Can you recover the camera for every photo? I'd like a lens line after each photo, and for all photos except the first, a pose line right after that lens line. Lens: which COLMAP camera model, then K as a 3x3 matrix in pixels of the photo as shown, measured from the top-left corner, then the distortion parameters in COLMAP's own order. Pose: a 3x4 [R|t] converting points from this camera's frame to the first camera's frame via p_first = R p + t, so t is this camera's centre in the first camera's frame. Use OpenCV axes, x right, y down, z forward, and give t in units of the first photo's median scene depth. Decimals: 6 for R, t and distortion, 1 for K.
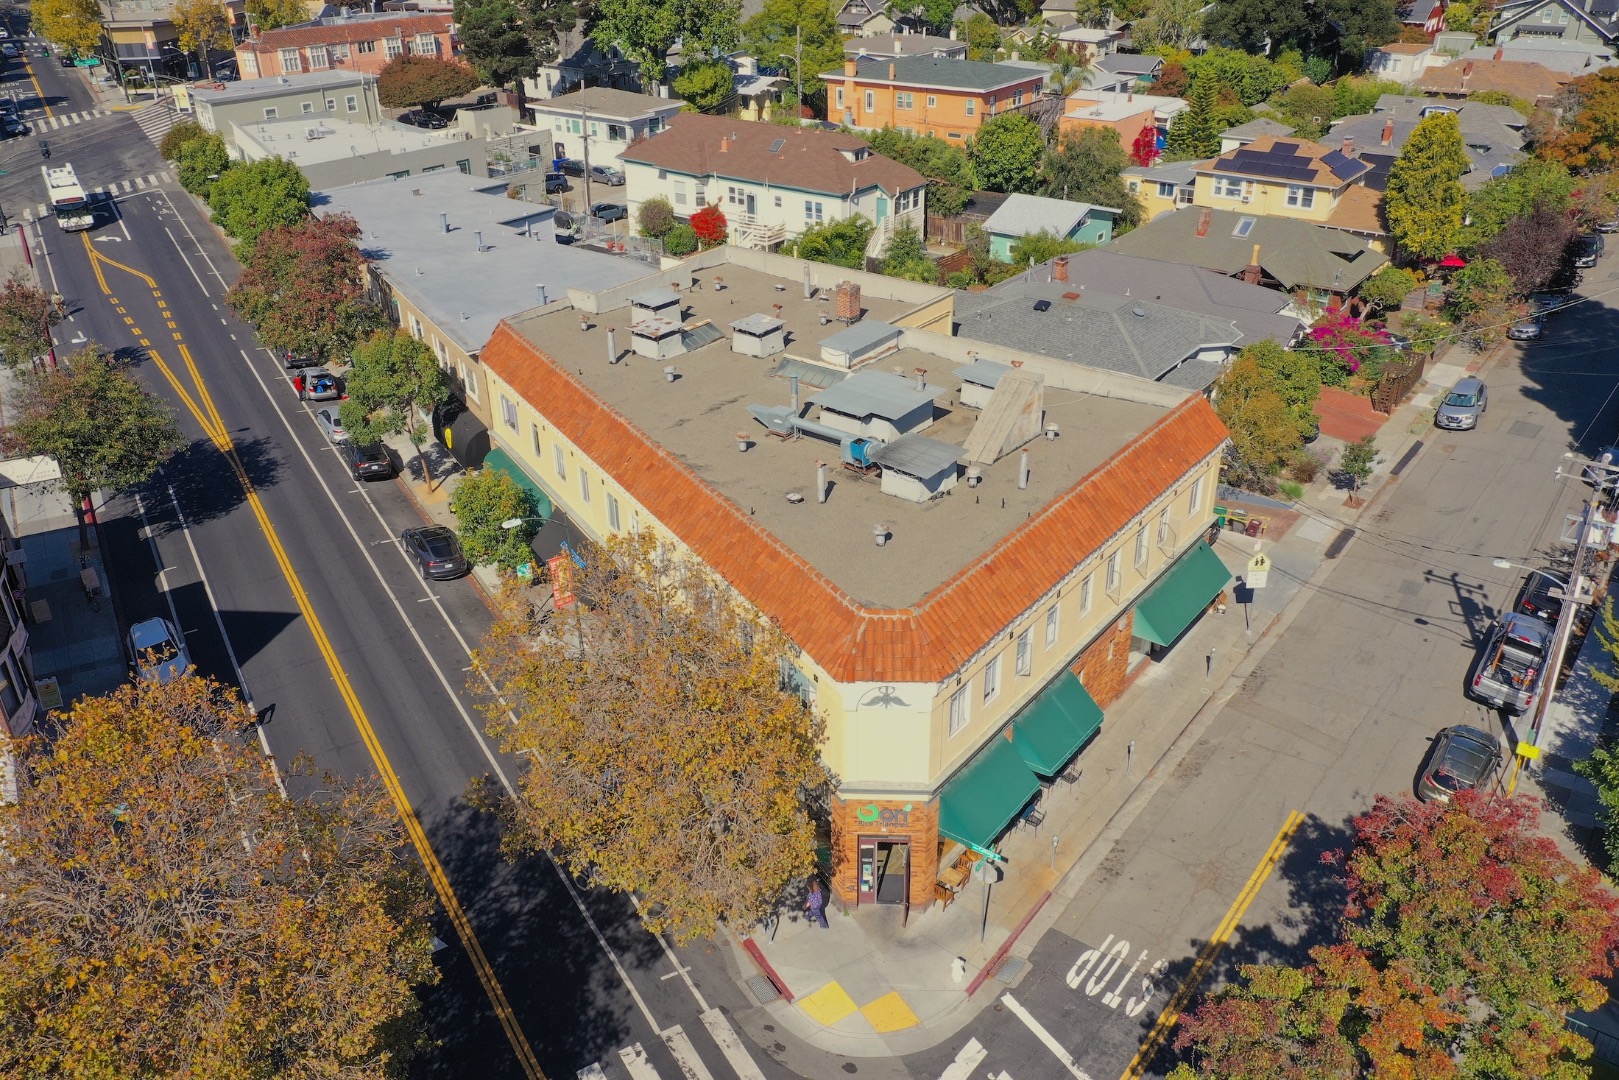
lens RADIAL K [[1273.4, 0, 809.5], [0, 1273.4, 540.0], [0, 0, 1]] dist [0.007611, 0.008060]
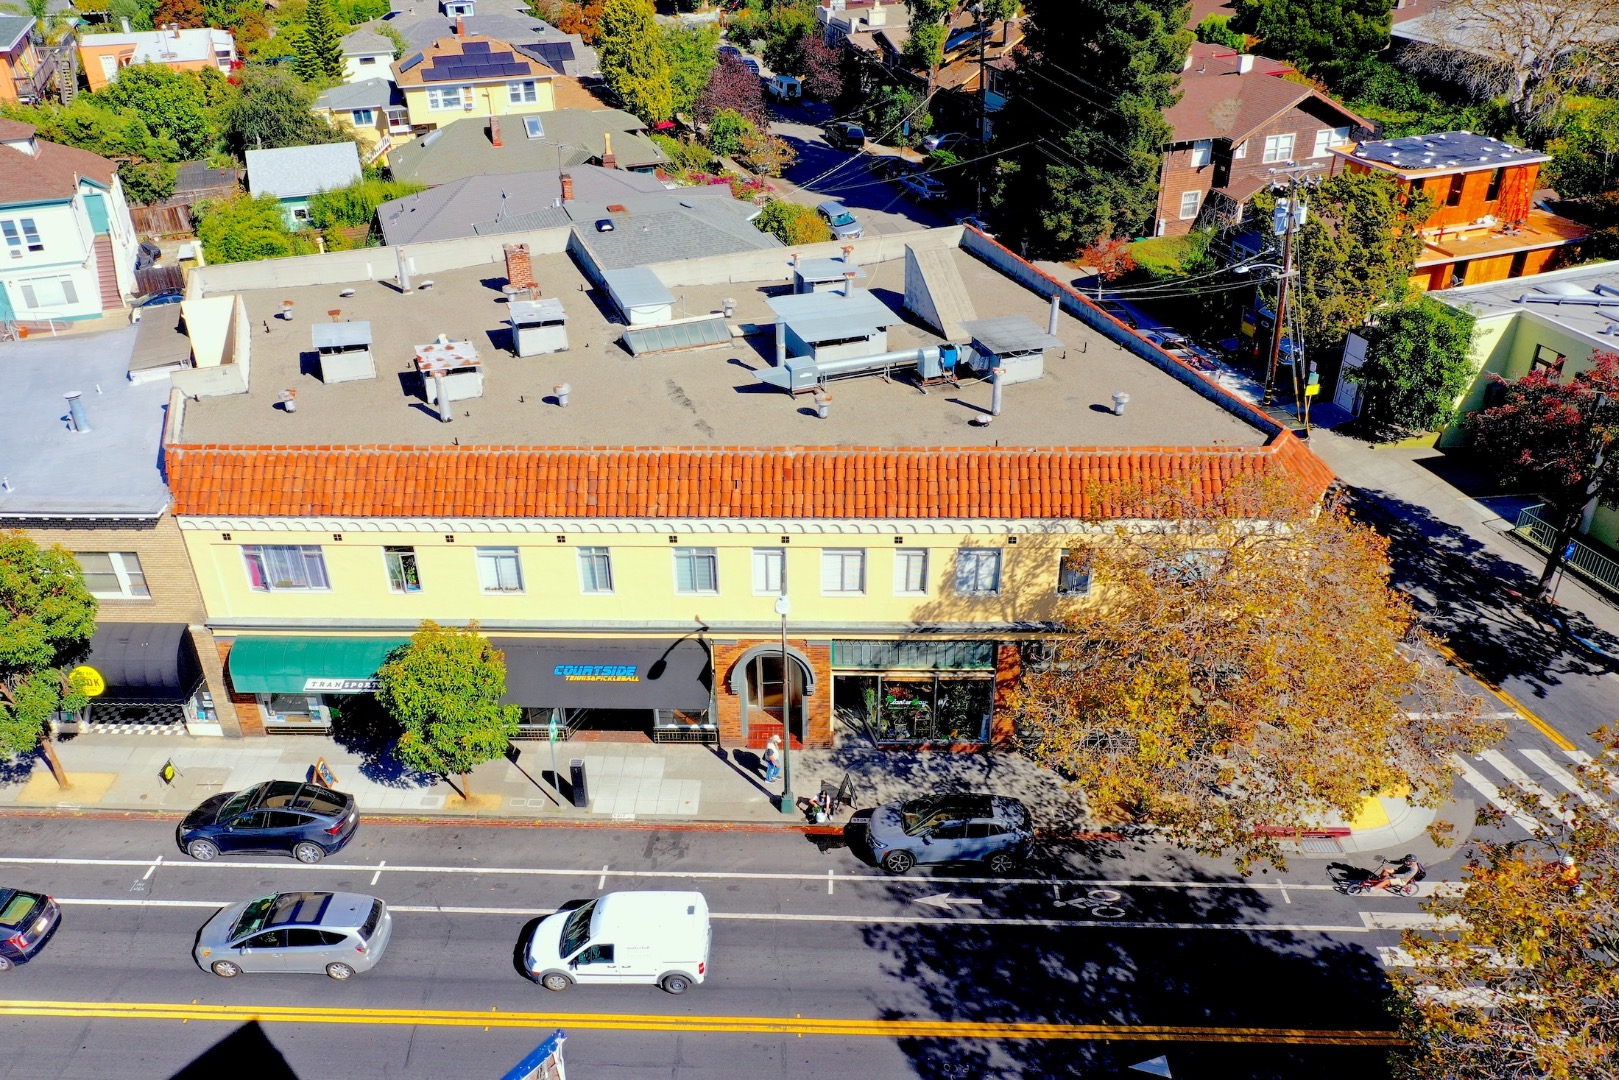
lens RADIAL K [[1273.4, 0, 809.5], [0, 1273.4, 540.0], [0, 0, 1]] dist [0.007611, 0.008060]
pose [[0.536541, -0.428233, 0.727145, -0.344765], [0.397376, 0.888373, 0.229970, -0.096171], [-0.744456, 0.165562, 0.646818, 0.246023]]
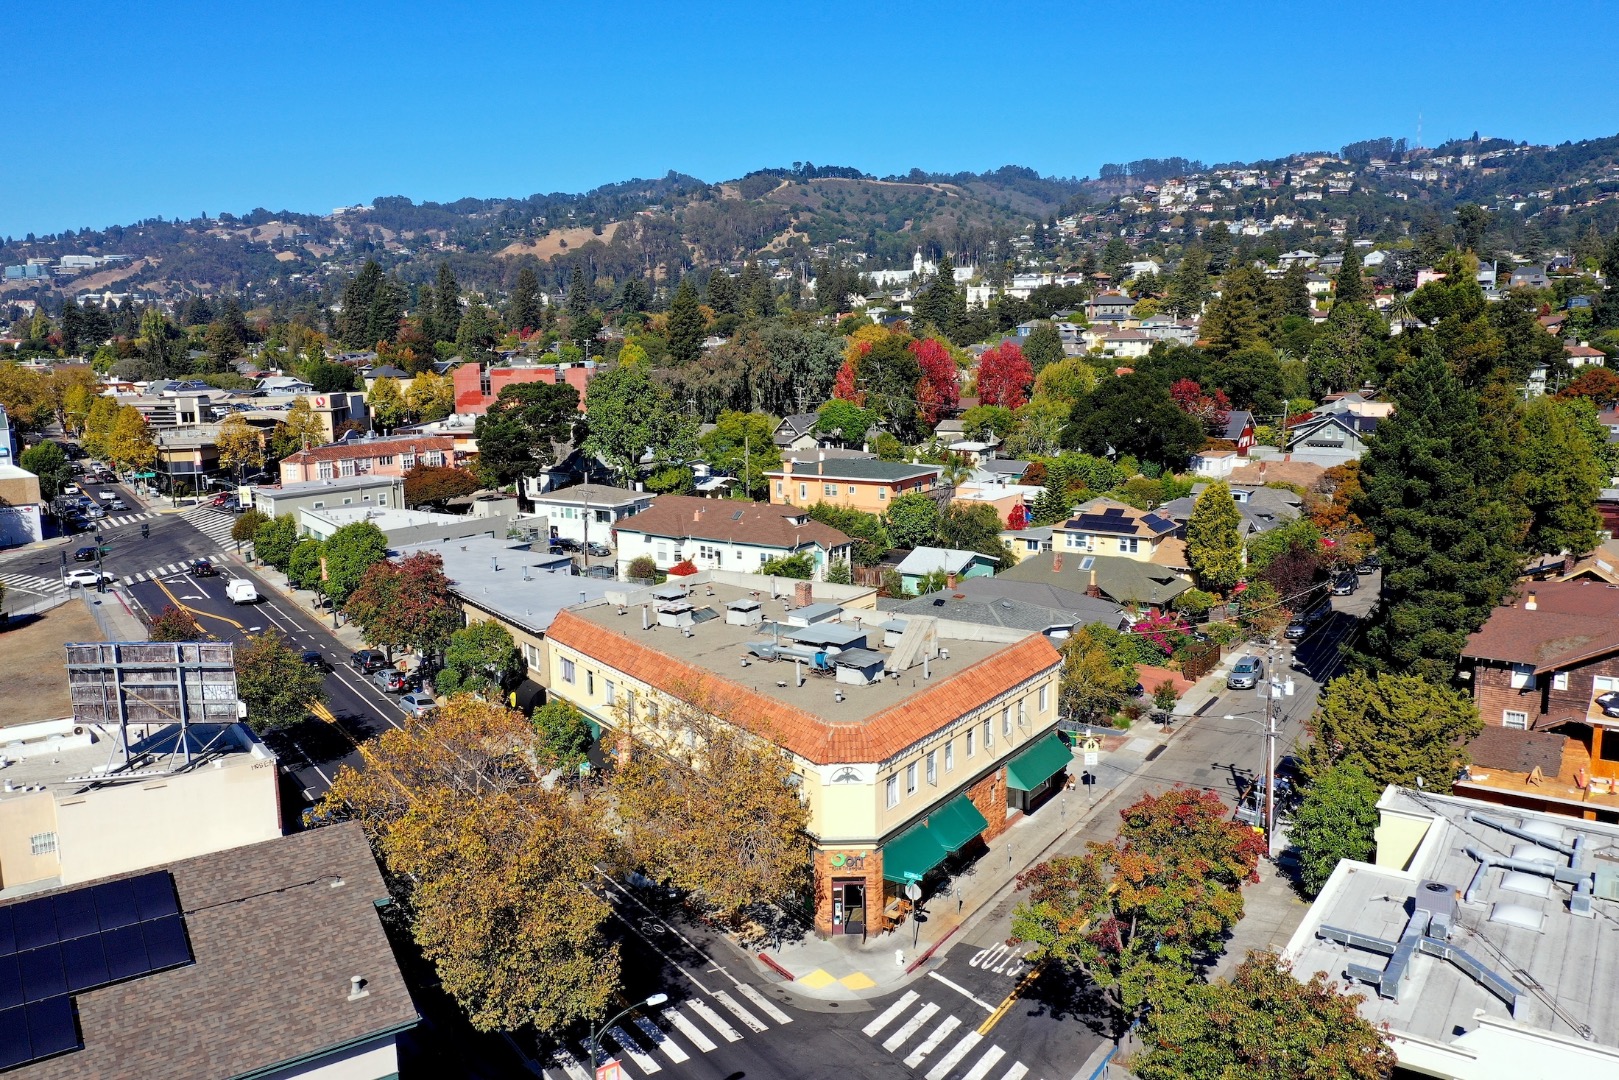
lens RADIAL K [[1273.4, 0, 809.5], [0, 1273.4, 540.0], [0, 0, 1]] dist [0.007611, 0.008060]
pose [[0.998064, -0.010815, 0.061248, -0.032806], [0.029631, 0.948508, -0.315364, 0.134932], [-0.054684, 0.316569, 0.946992, -0.247882]]
